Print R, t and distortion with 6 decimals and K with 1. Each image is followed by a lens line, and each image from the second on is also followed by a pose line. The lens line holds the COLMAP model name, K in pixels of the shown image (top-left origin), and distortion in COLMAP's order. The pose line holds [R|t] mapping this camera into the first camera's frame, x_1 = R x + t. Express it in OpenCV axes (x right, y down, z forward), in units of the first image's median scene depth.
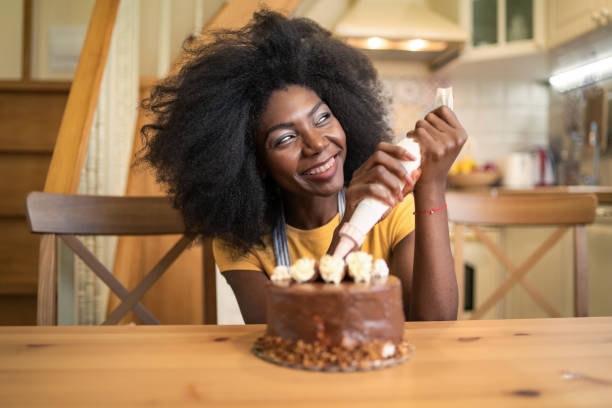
lens RADIAL K [[593.9, 0, 306.0], [0, 593.9, 204.0], [0, 0, 1]] dist [-0.073652, 0.003715]
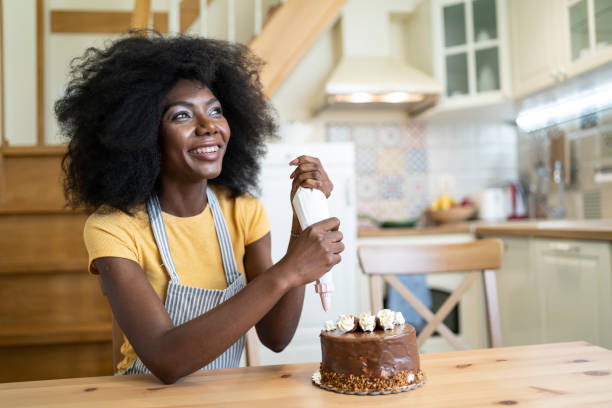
lens RADIAL K [[592.5, 0, 306.0], [0, 592.5, 204.0], [0, 0, 1]] dist [-0.044487, 0.002721]
pose [[0.998457, -0.038012, 0.040474, -0.105317], [0.039661, 0.998381, -0.040768, -0.084305], [-0.038859, 0.042311, 0.998349, -0.292906]]
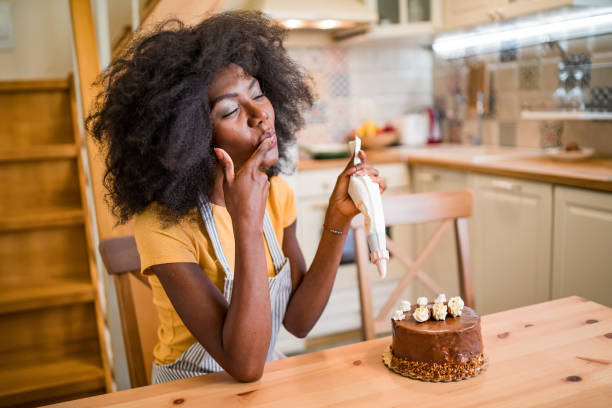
lens RADIAL K [[599.8, 0, 315.5], [0, 599.8, 203.2], [0, 0, 1]] dist [-0.067790, 0.007393]
pose [[0.959760, -0.085201, 0.267583, -0.455160], [0.049023, 0.989065, 0.139093, -0.276194], [-0.276508, -0.120378, 0.953442, -0.237799]]
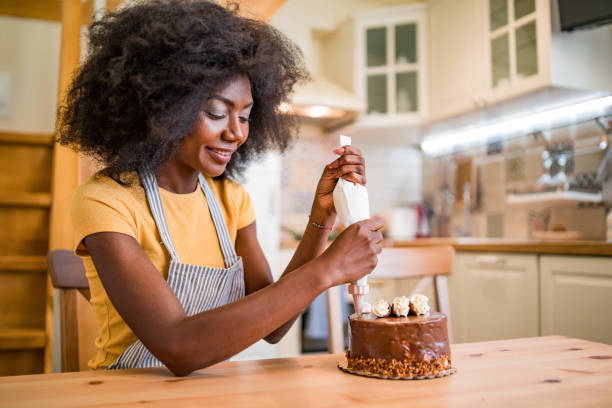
lens RADIAL K [[598.9, 0, 319.2], [0, 598.9, 202.4], [0, 0, 1]] dist [-0.069682, 0.003377]
pose [[0.958749, 0.015299, 0.283843, -0.373515], [0.008444, 0.996577, -0.082235, -0.013180], [-0.284129, 0.081239, 0.955338, -0.197394]]
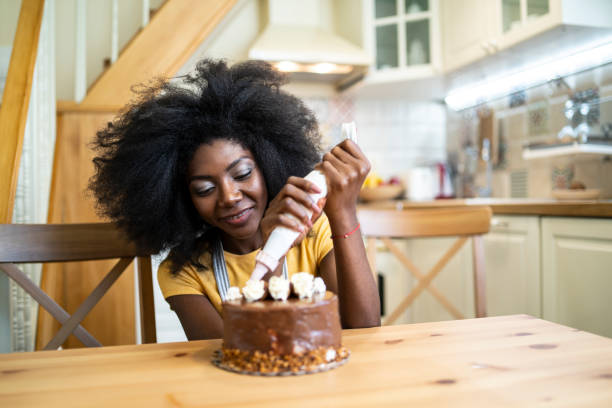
lens RADIAL K [[593.9, 0, 306.0], [0, 593.9, 204.0], [0, 0, 1]] dist [-0.073652, 0.003715]
pose [[0.986785, -0.025859, 0.159957, -0.060730], [0.028967, 0.999434, -0.017124, -0.023791], [-0.159423, 0.021531, 0.986975, -0.111952]]
